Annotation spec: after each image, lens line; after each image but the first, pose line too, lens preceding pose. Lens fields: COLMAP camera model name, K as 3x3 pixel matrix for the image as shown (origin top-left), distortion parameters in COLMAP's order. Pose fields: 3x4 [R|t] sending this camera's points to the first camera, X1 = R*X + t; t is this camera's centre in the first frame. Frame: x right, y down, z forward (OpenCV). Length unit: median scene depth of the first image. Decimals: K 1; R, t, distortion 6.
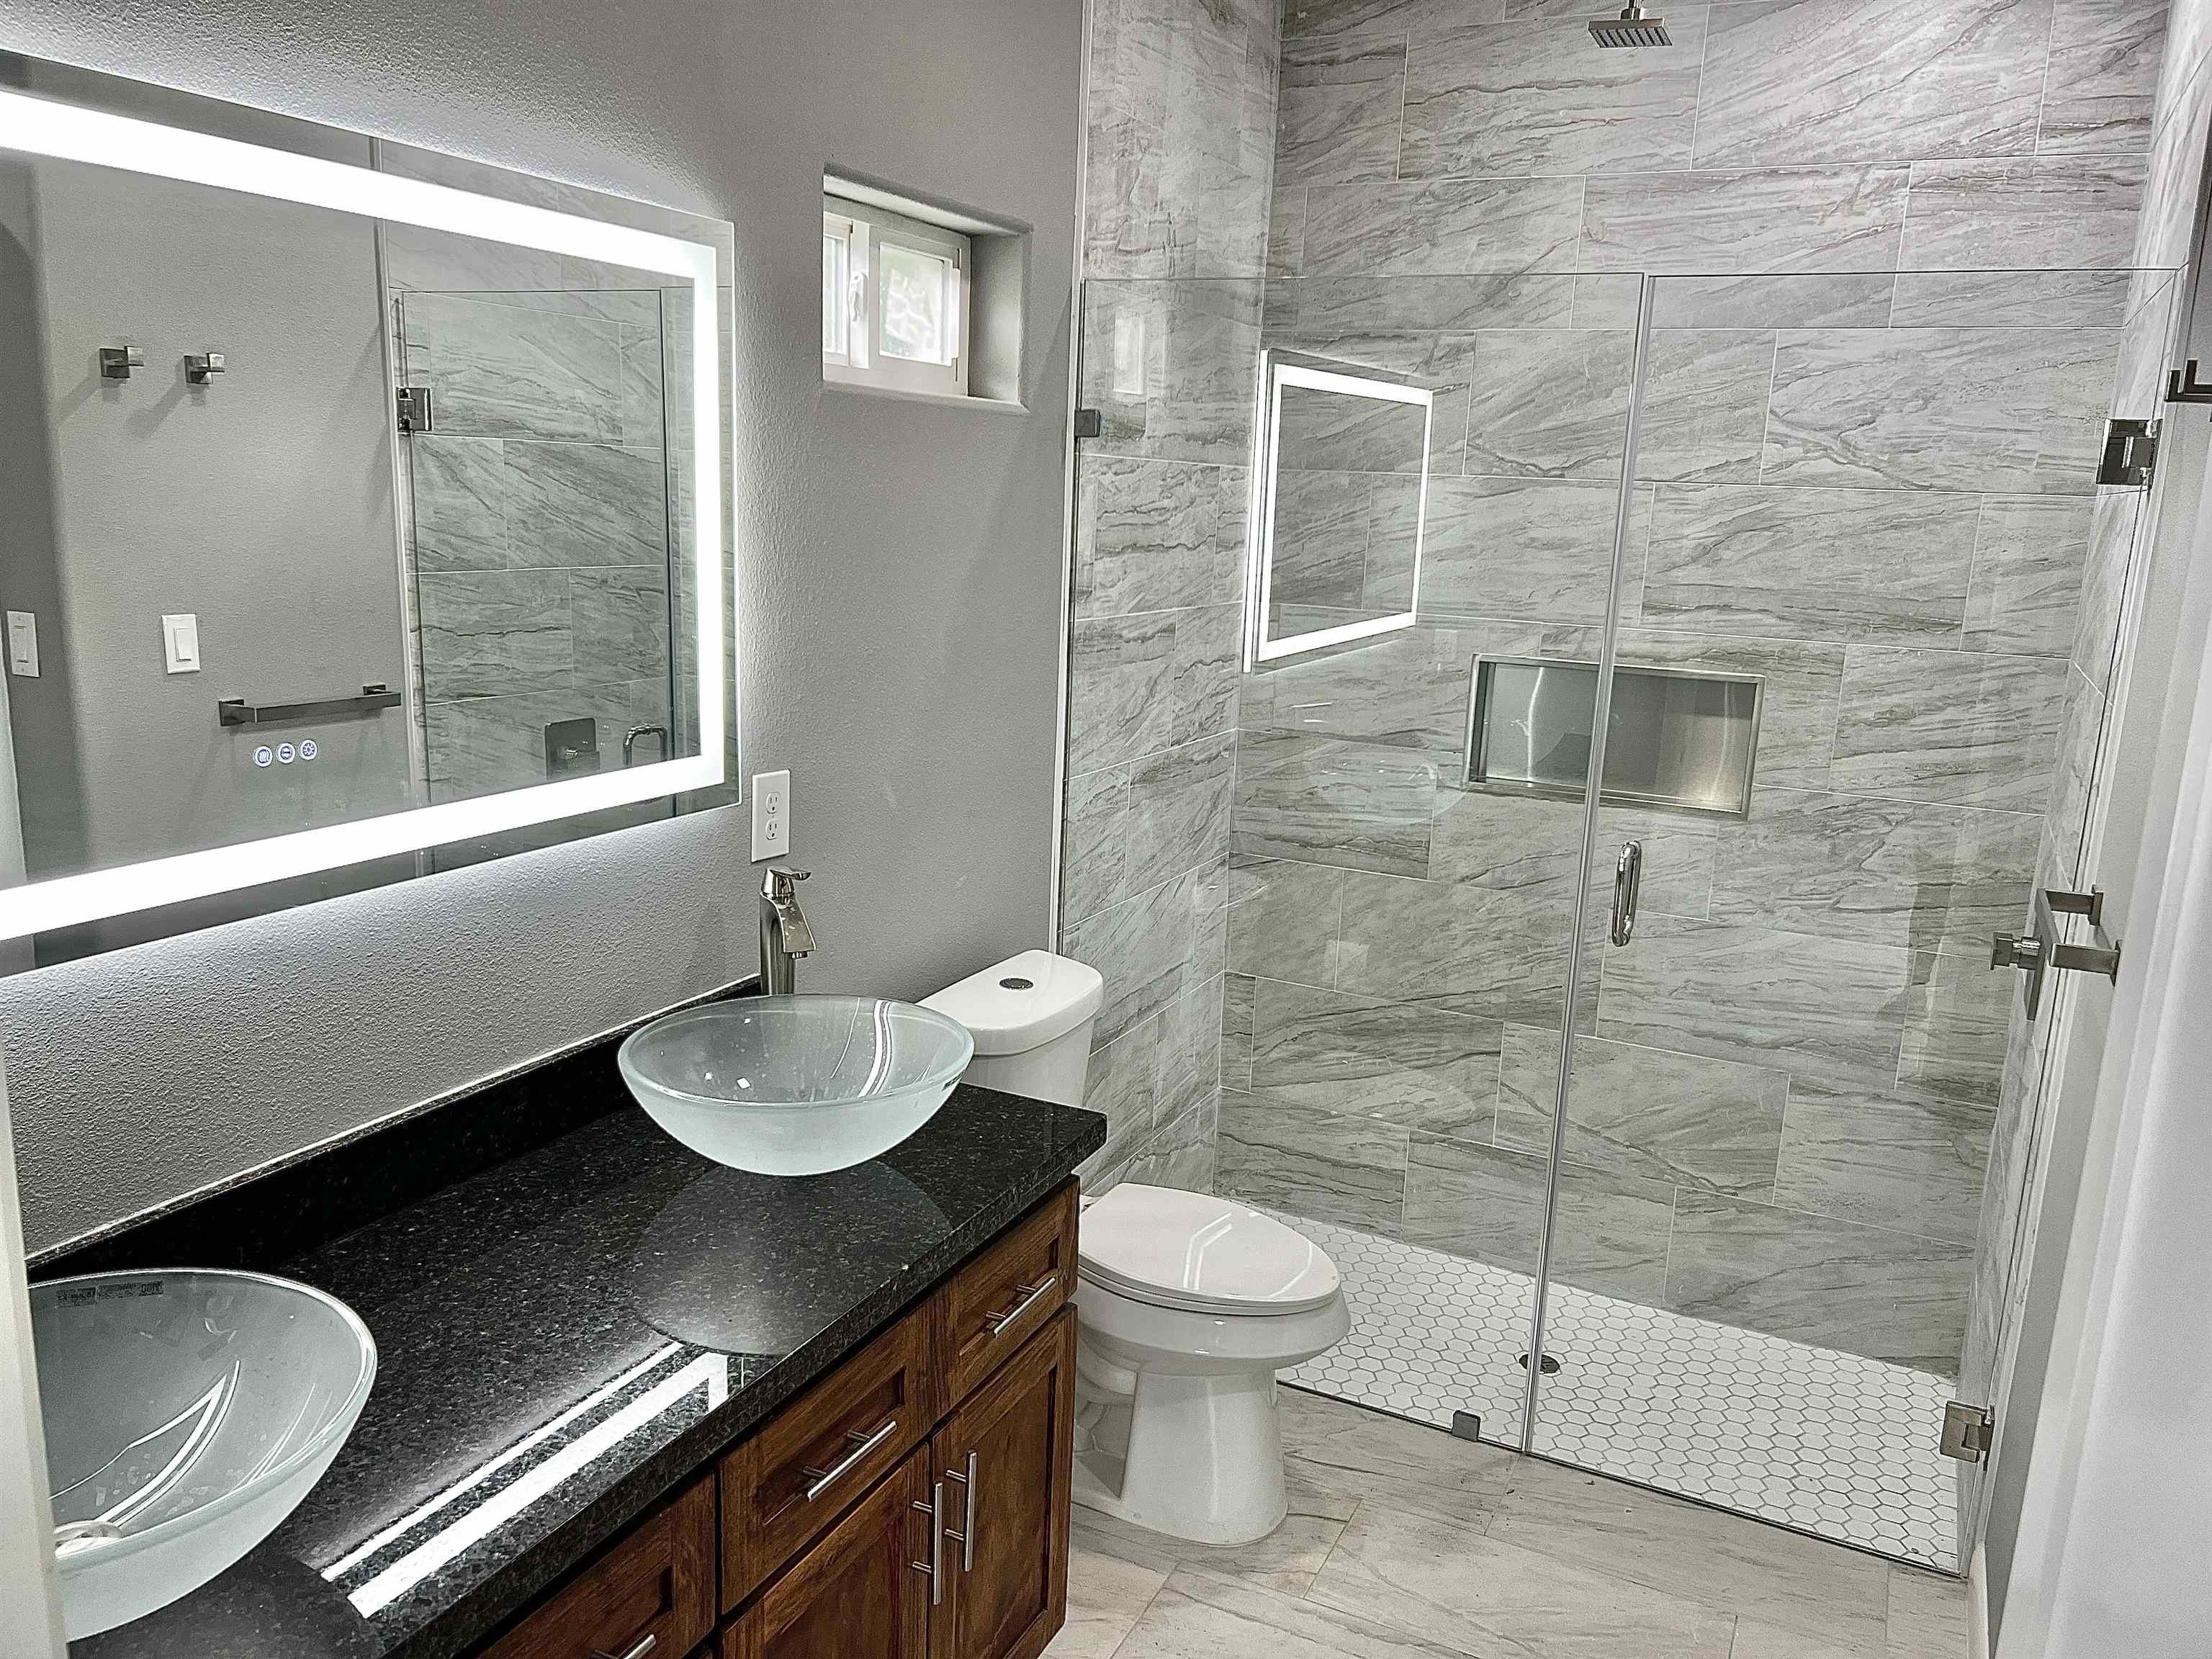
lens RADIAL K [[1653.3, 0, 1106.0], [0, 1653.3, 829.5], [0, 0, 1]] dist [0.004728, 0.001544]
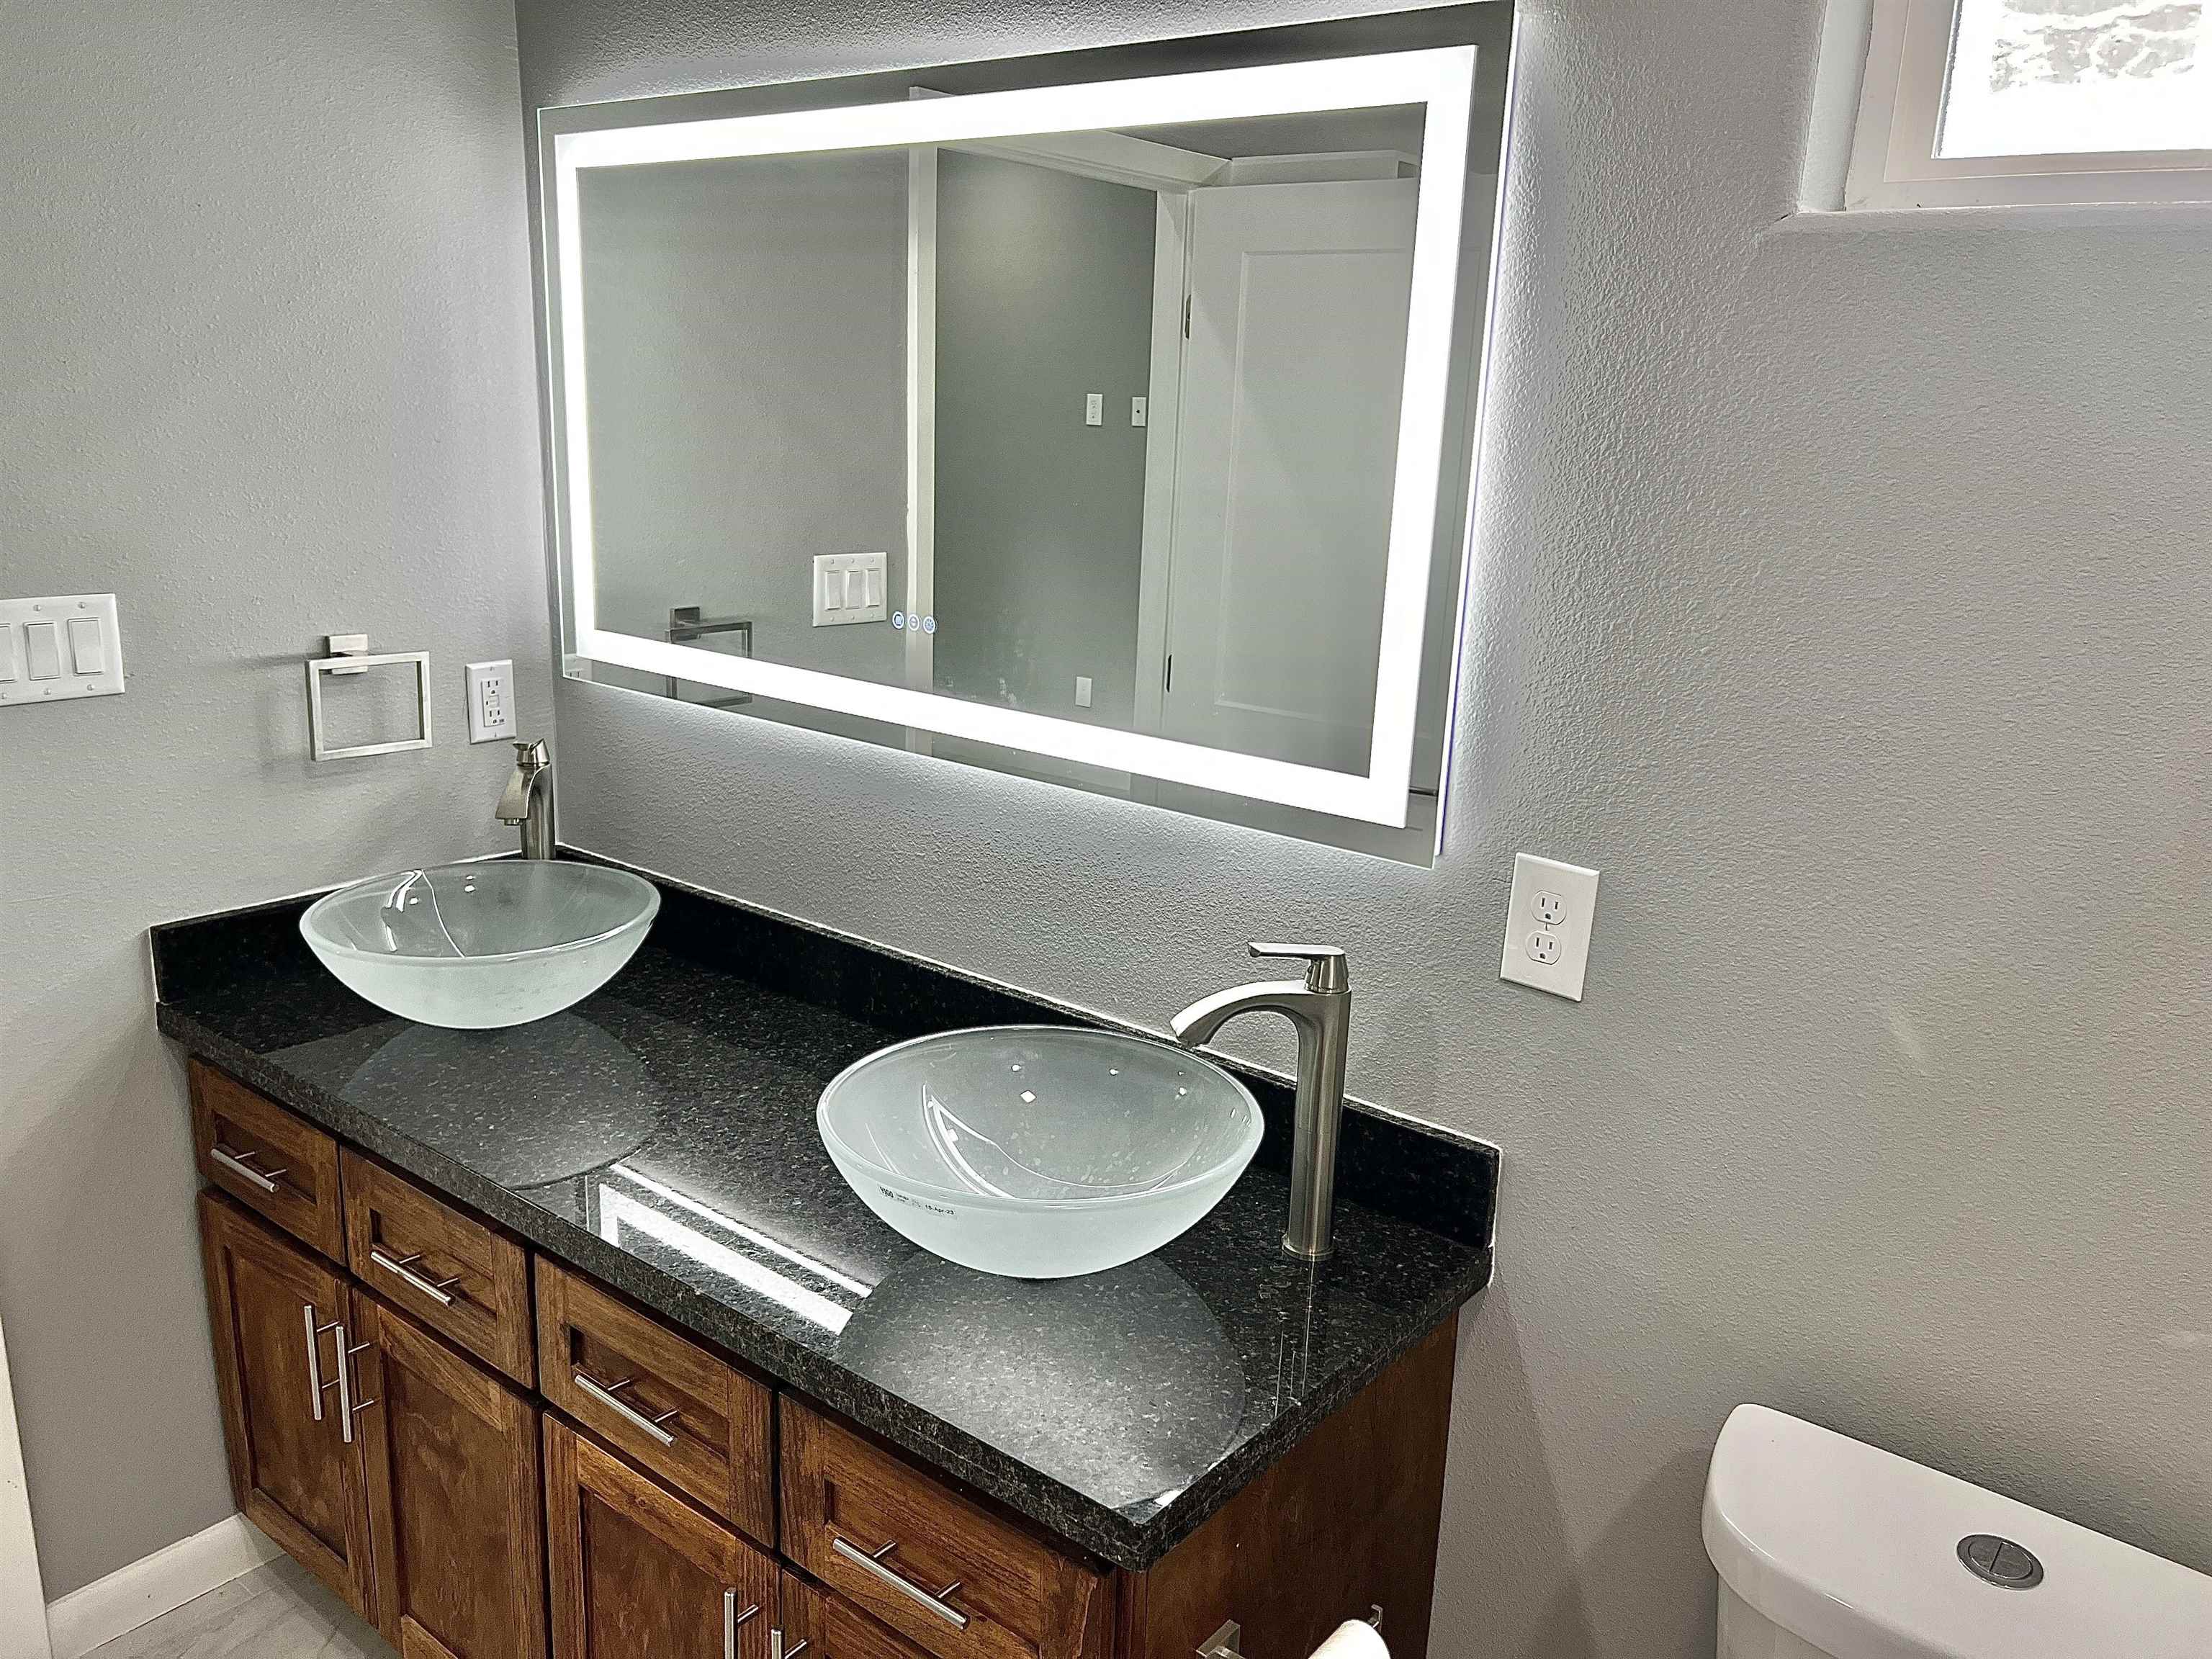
lens RADIAL K [[1653.3, 0, 1106.0], [0, 1653.3, 829.5], [0, 0, 1]] dist [0.004728, 0.001544]
pose [[-0.202512, 0.209991, -0.956500, 0.540460], [-0.241177, 0.935959, 0.256544, -0.205262], [0.949117, 0.282639, -0.138898, 1.127156]]
